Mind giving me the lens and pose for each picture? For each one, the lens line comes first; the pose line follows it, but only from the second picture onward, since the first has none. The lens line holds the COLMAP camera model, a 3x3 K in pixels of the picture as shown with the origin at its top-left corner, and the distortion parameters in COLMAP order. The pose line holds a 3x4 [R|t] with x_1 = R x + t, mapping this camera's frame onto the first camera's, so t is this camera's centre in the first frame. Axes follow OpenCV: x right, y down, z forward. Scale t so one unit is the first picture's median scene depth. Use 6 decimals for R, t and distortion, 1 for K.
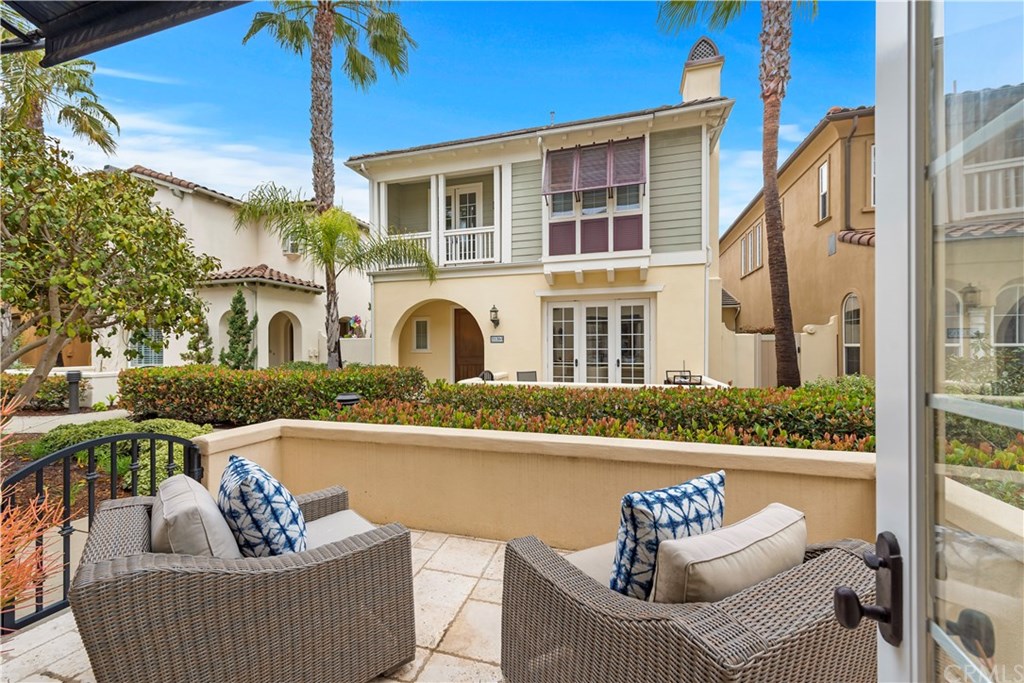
lens RADIAL K [[398.7, 0, 512.6], [0, 398.7, 343.9], [0, 0, 1]] dist [0.013252, -0.003632]
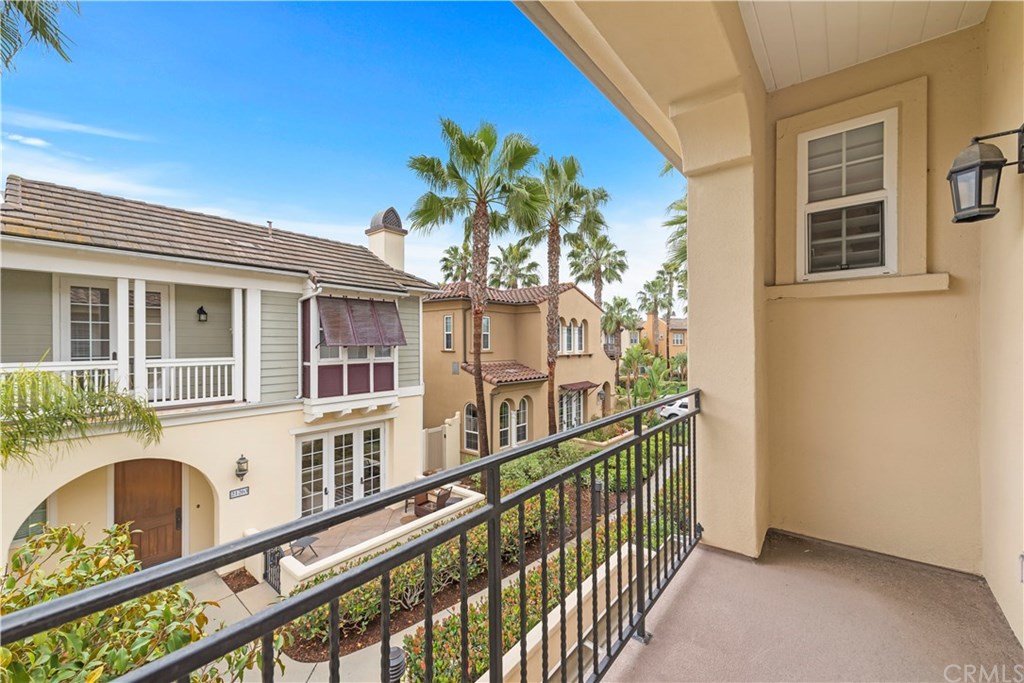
lens RADIAL K [[398.7, 0, 513.1], [0, 398.7, 343.2], [0, 0, 1]] dist [0.013252, -0.003632]
pose [[0.395048, 0.006417, 0.918638, -0.606264], [-0.000048, 0.999976, -0.006965, -0.329210], [-0.918661, 0.002707, 0.395038, 0.128403]]
